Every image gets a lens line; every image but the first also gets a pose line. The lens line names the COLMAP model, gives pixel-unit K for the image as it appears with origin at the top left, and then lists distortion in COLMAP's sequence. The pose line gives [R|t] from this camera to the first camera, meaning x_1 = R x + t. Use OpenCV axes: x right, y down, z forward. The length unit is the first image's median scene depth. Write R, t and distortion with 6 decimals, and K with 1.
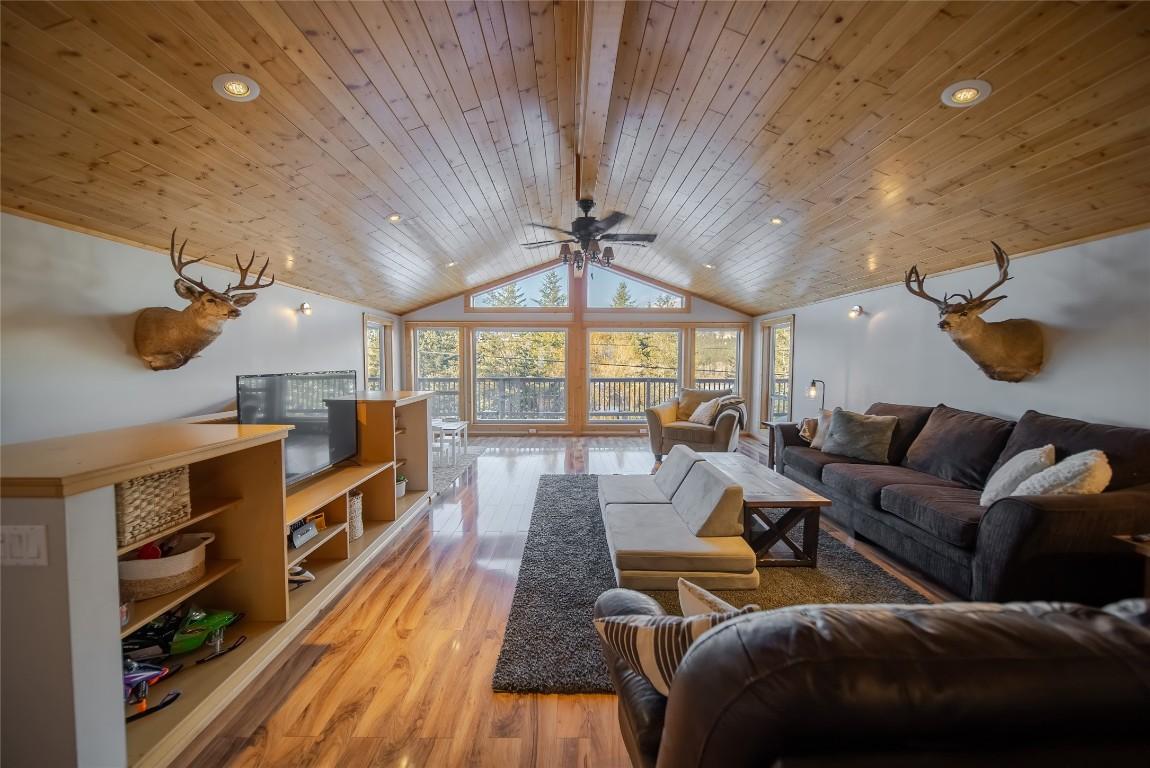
lens RADIAL K [[414.4, 0, 572.4], [0, 414.4, 382.9], [0, 0, 1]] dist [0.000869, -0.001687]
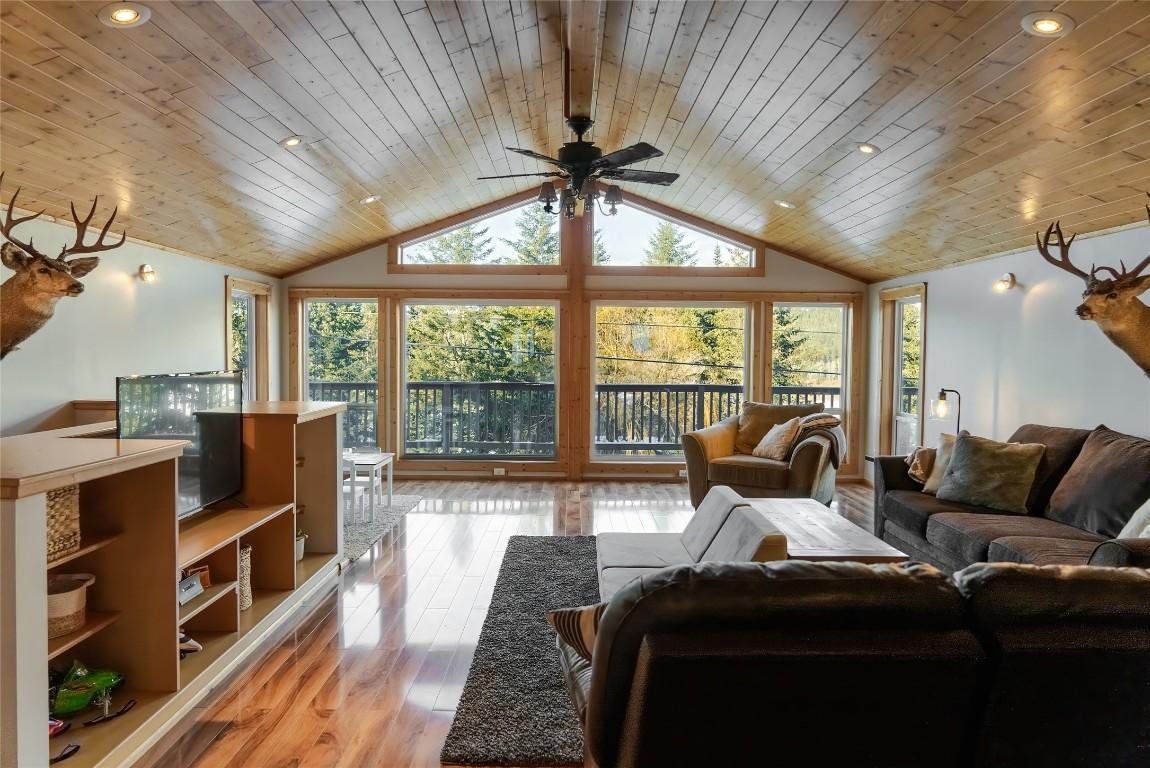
lens RADIAL K [[783.3, 0, 575.0], [0, 783.3, 384.0], [0, 0, 1]] dist [-0.009485, -0.003207]
pose [[0.999969, 0.006434, -0.004464, 0.037959], [-0.006487, 0.999907, -0.011983, 0.004578], [0.004387, 0.012011, 0.999918, -0.283696]]
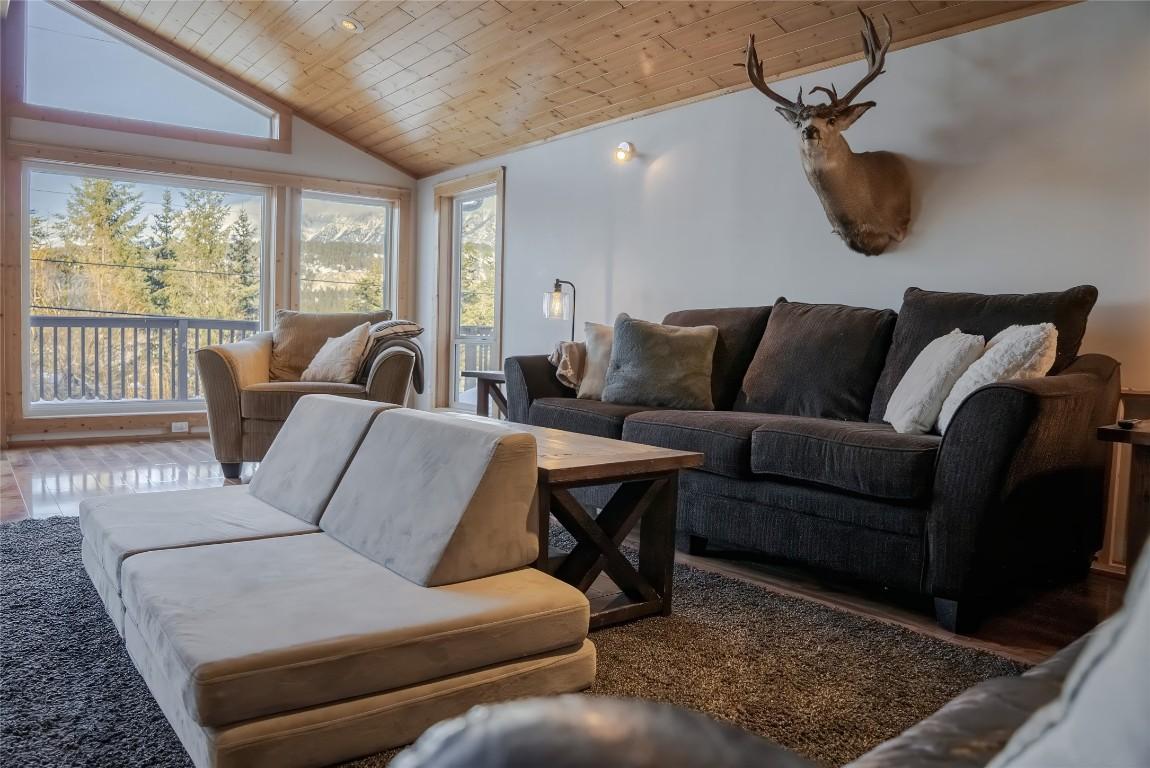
lens RADIAL K [[825.7, 0, 579.2], [0, 825.7, 386.8], [0, 0, 1]] dist [-0.163689, 0.099812]
pose [[0.785994, -0.021566, 0.617857, -0.011262], [0.014637, 0.999760, 0.016276, 0.154151], [-0.618060, -0.003749, 0.786122, 0.308608]]
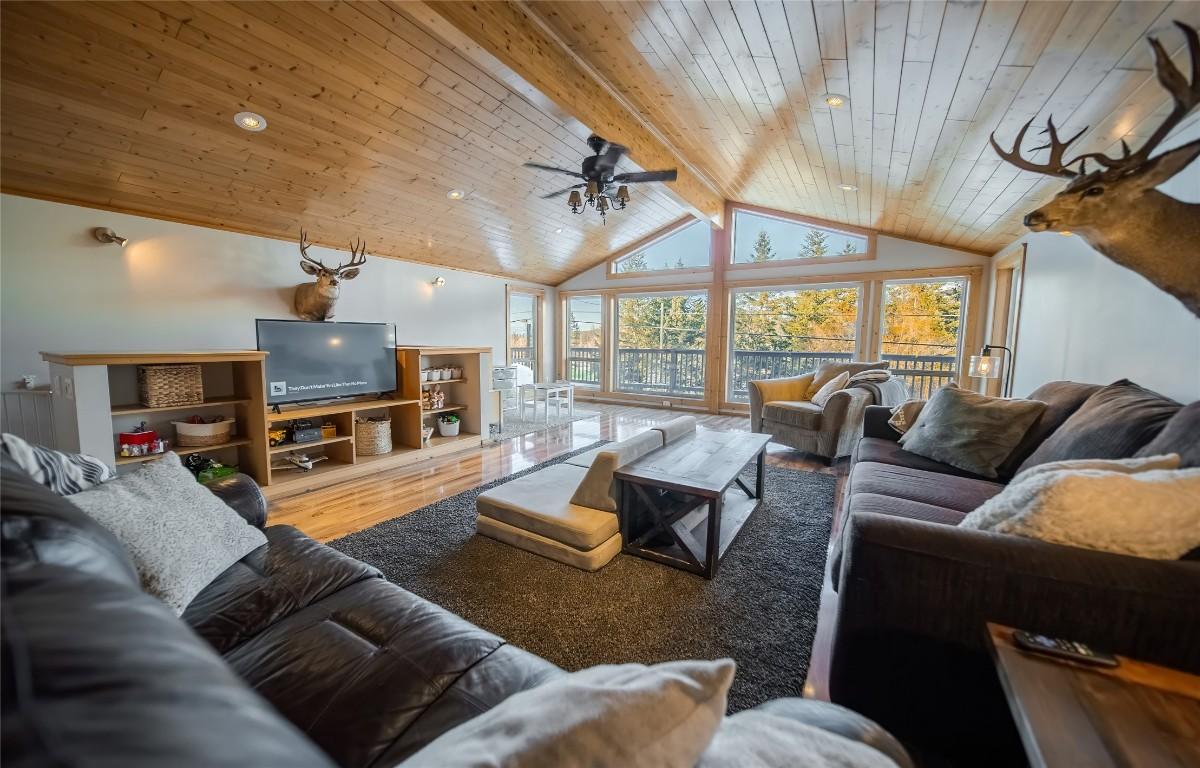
lens RADIAL K [[438.8, 0, 594.2], [0, 438.8, 382.2], [0, 0, 1]] dist [-0.000886, 0.000030]
pose [[0.839122, 0.058606, -0.540777, 0.653195], [-0.036527, 0.998006, 0.051478, 0.051663], [0.542715, -0.023443, 0.839590, 0.195740]]
